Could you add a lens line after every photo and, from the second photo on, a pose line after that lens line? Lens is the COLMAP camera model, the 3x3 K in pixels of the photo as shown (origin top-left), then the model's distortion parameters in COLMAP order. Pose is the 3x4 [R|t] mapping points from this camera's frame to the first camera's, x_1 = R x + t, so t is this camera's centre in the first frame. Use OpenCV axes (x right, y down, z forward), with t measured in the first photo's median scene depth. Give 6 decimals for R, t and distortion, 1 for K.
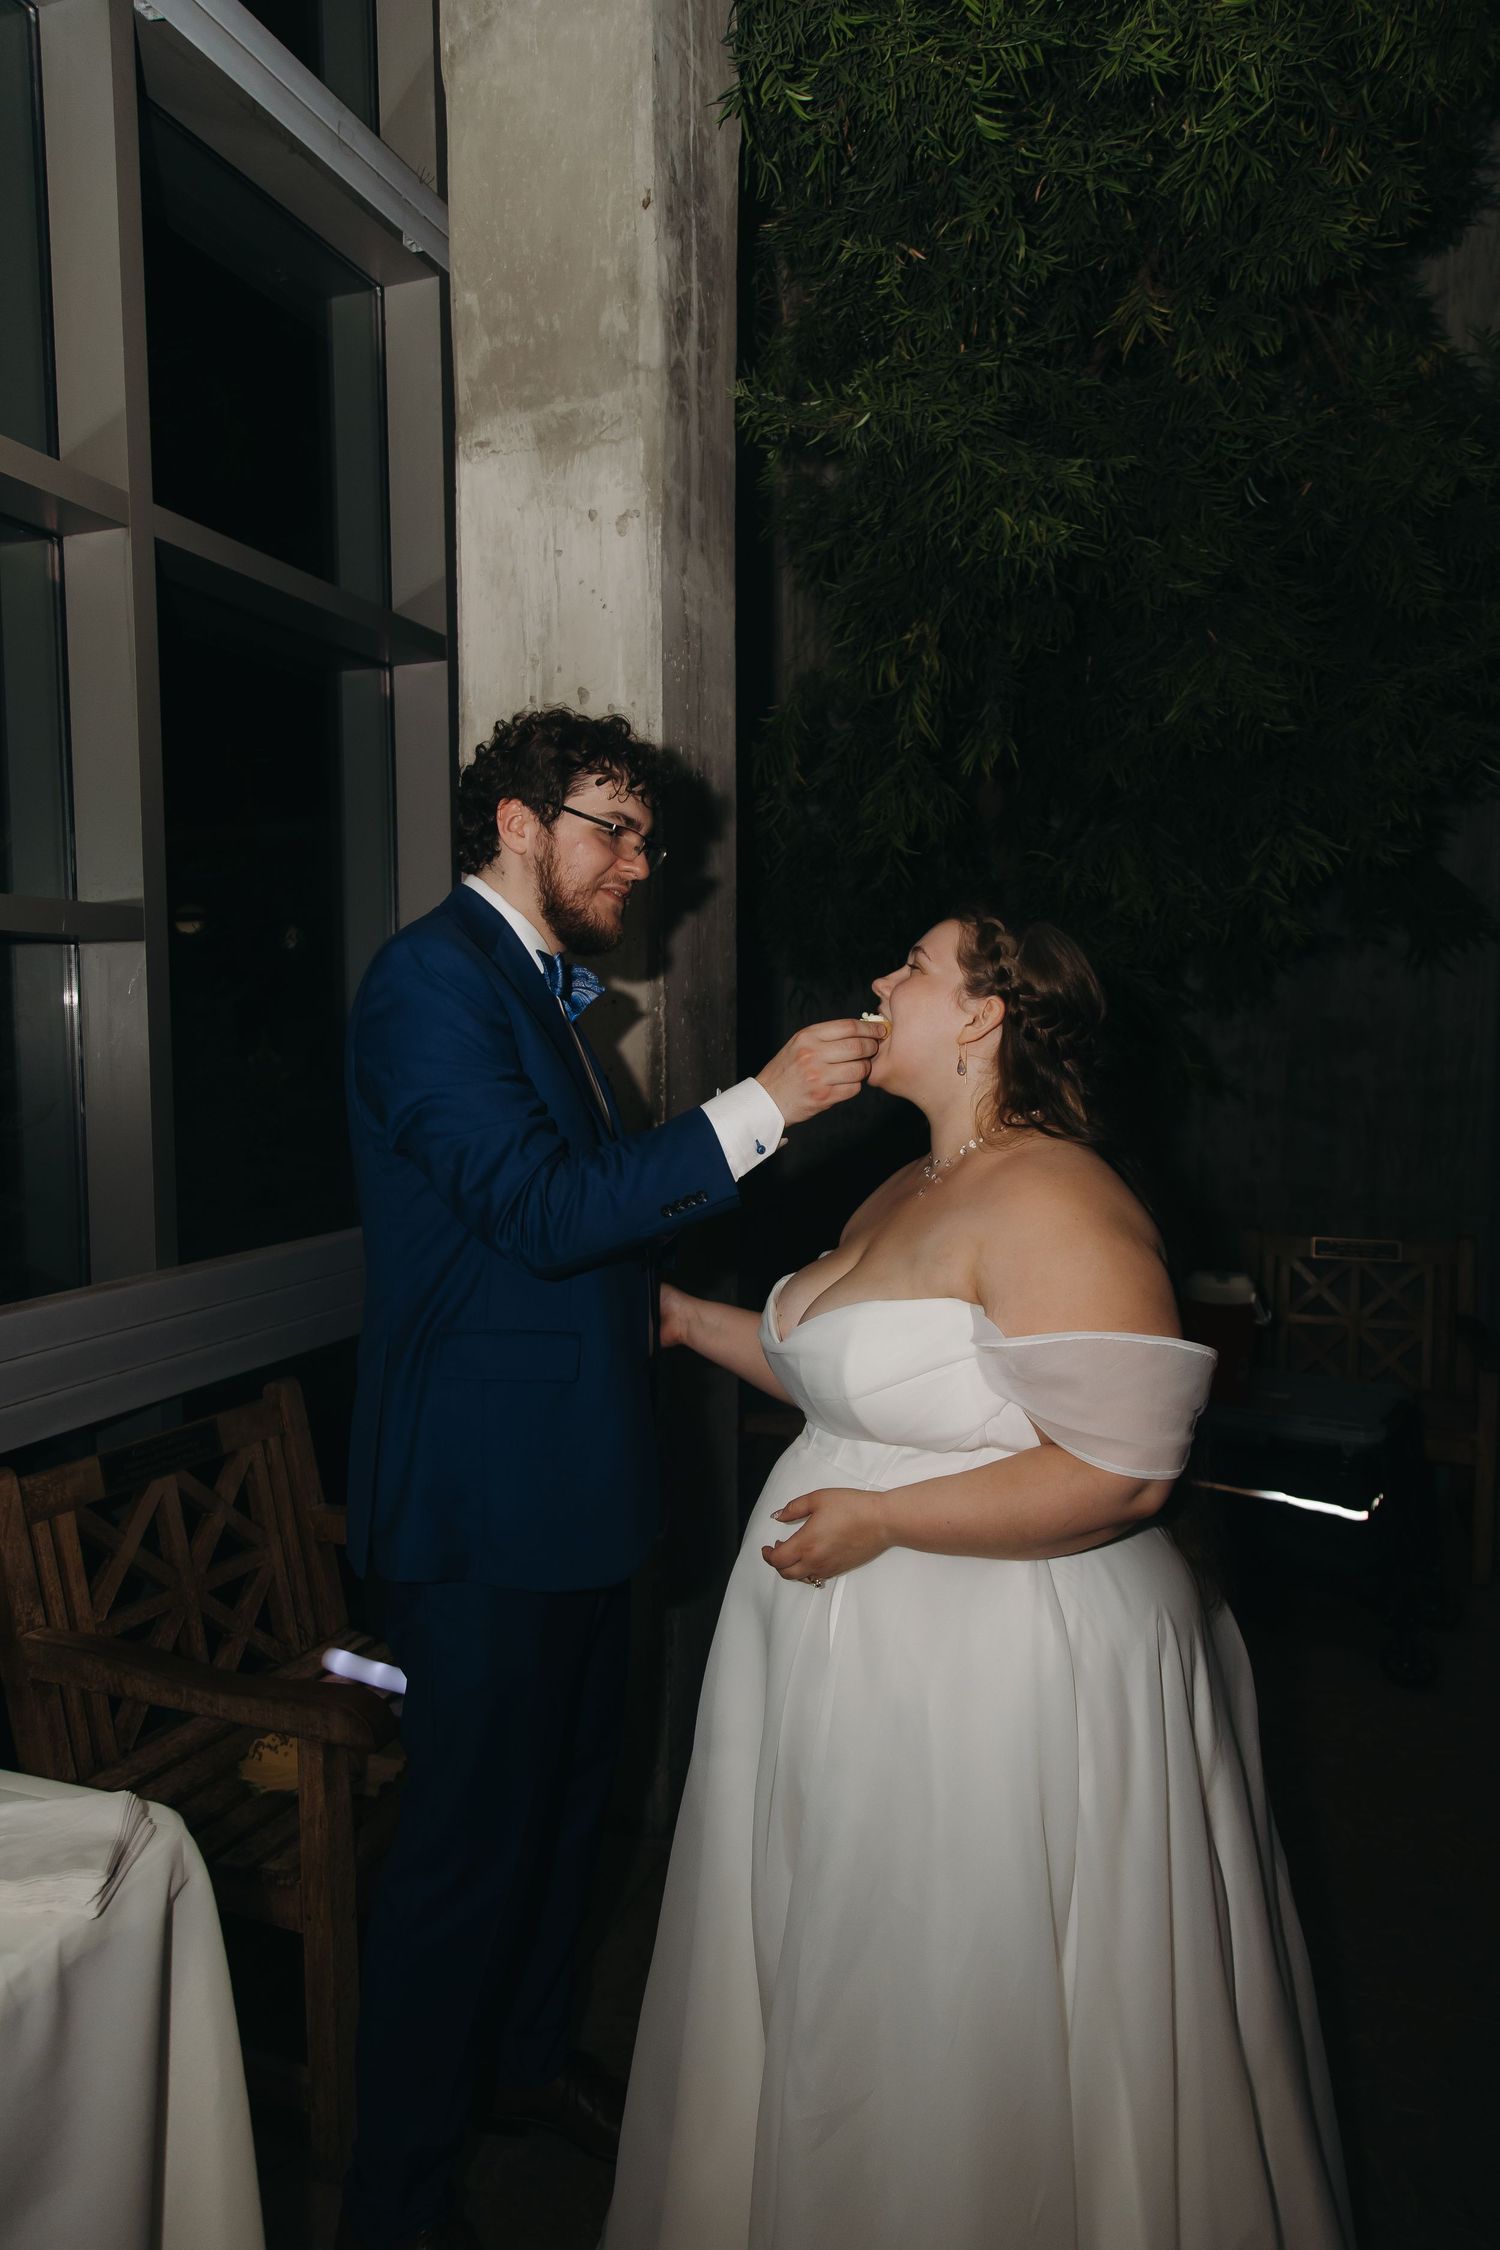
lens RADIAL K [[1447.9, 0, 750.0], [0, 1447.9, 1125.0], [0, 0, 1]] dist [0.003083, 0.002719]
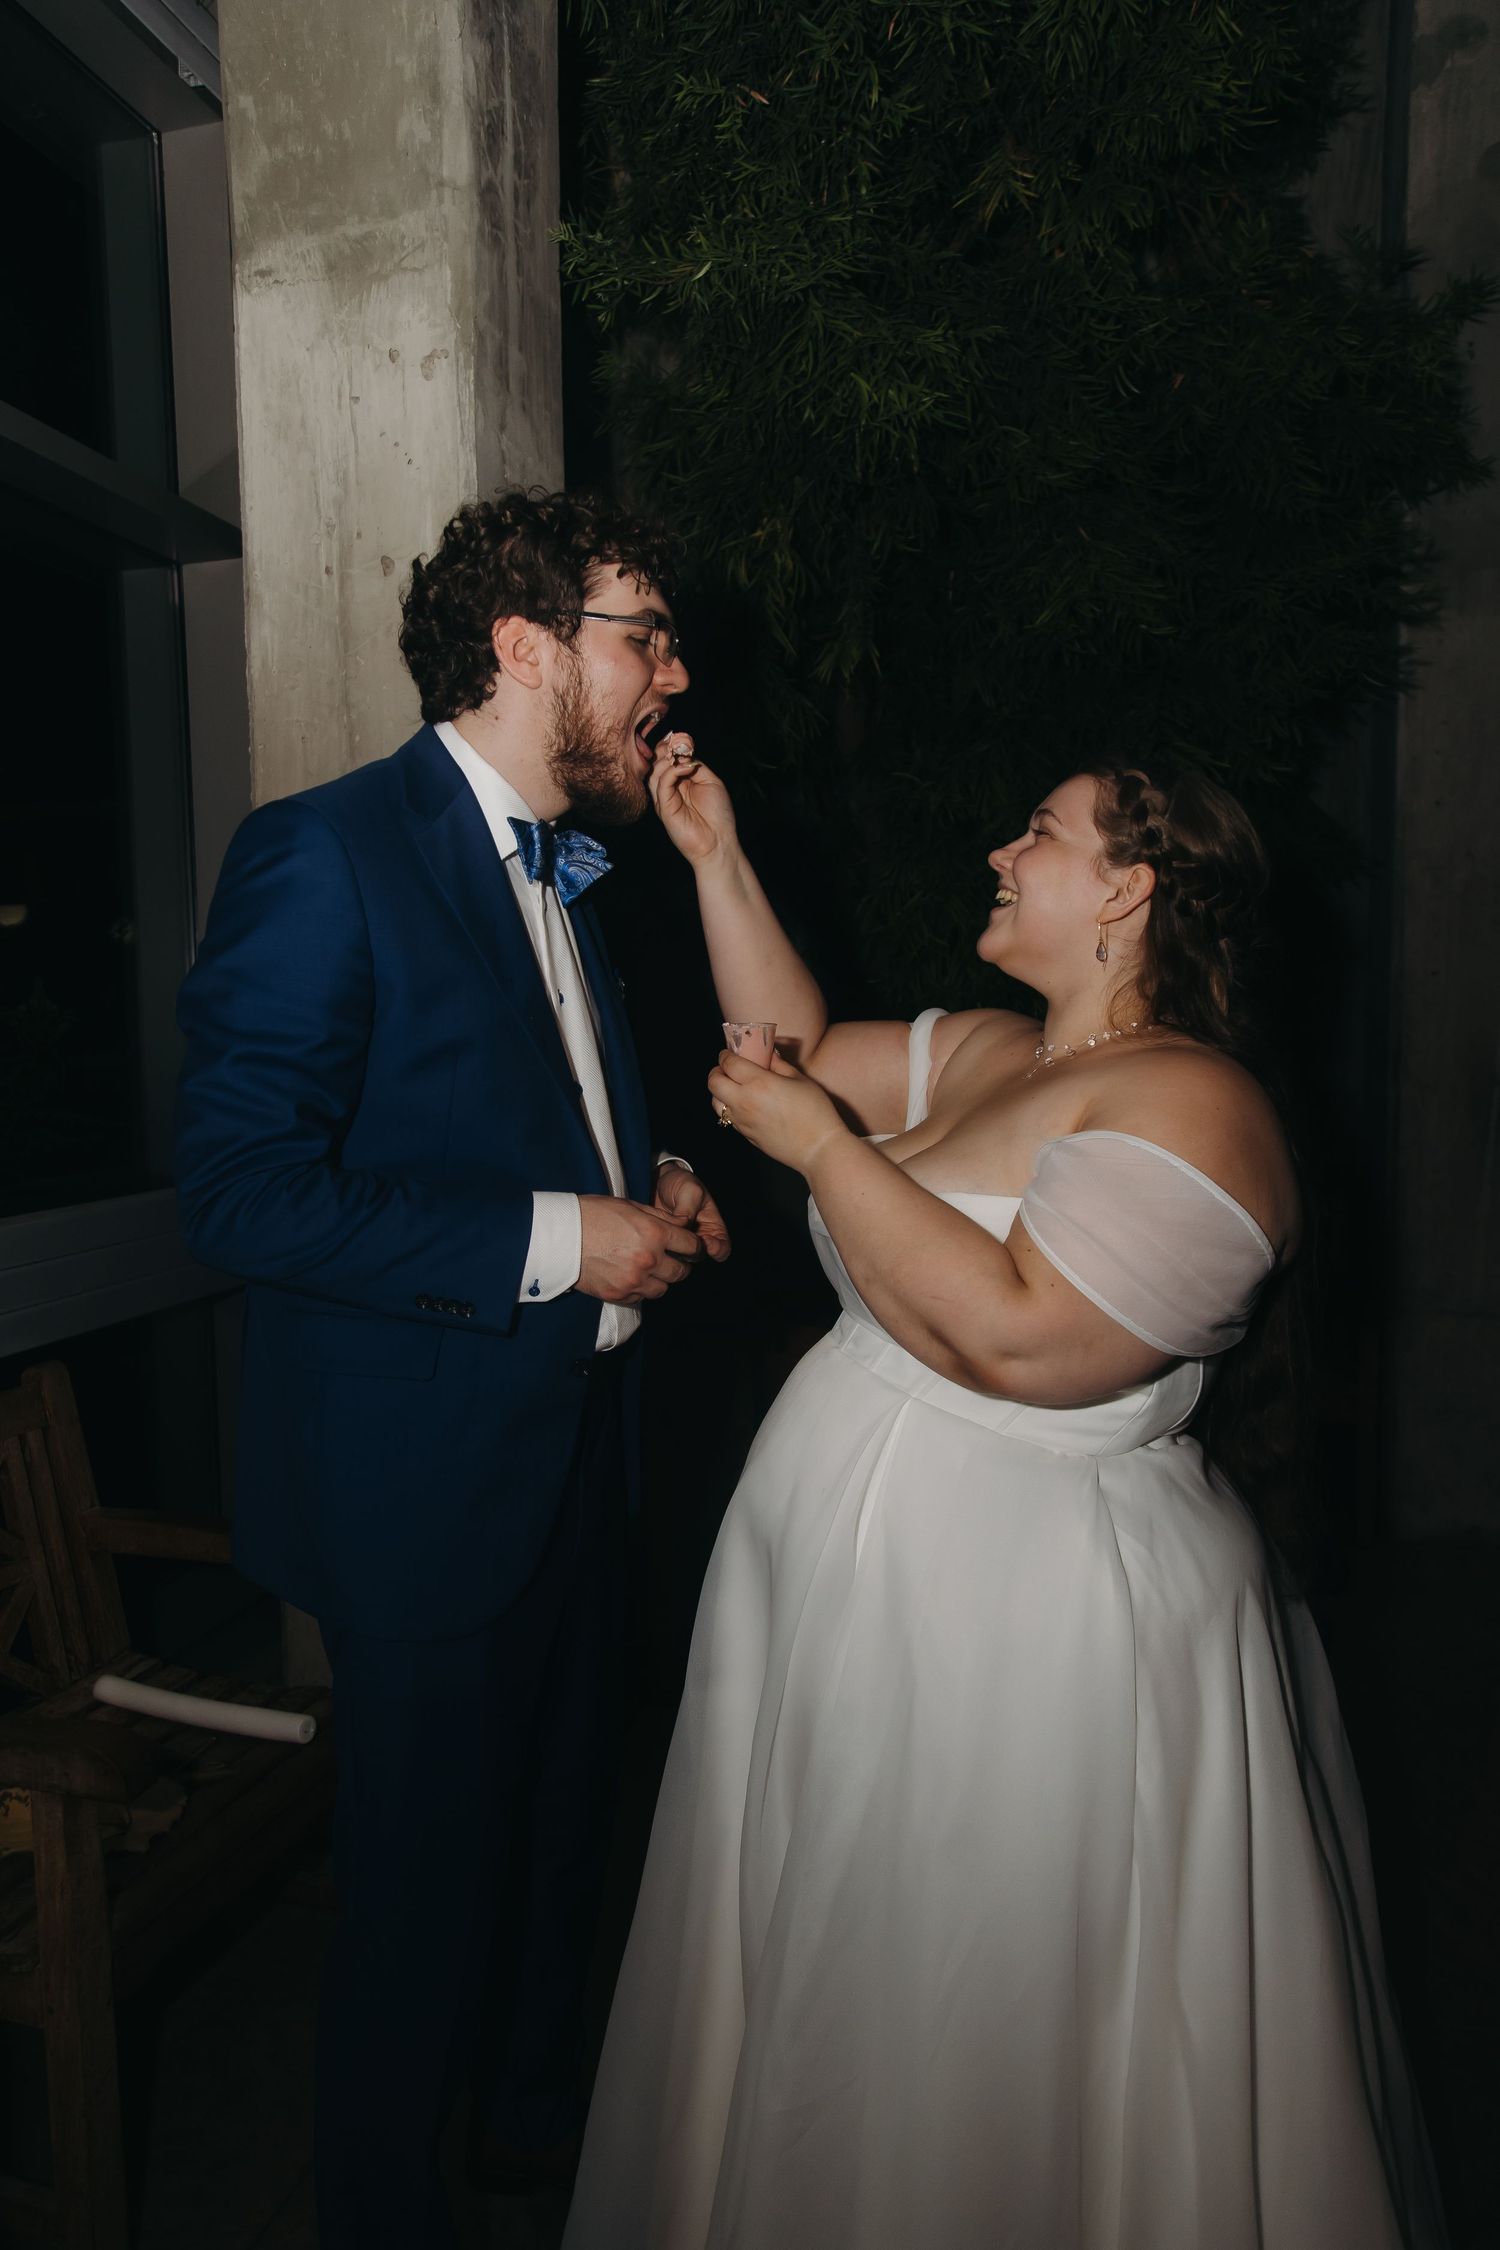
lens RADIAL K [[1447.9, 0, 750.0], [0, 1447.9, 1125.0], [0, 0, 1]] dist [0.003083, 0.002719]
pose [[0.995307, -0.018409, 0.094996, 0.012041], [0.018263, 0.999830, 0.002408, 0.039231], [-0.095024, -0.000662, 0.995475, 0.106980]]
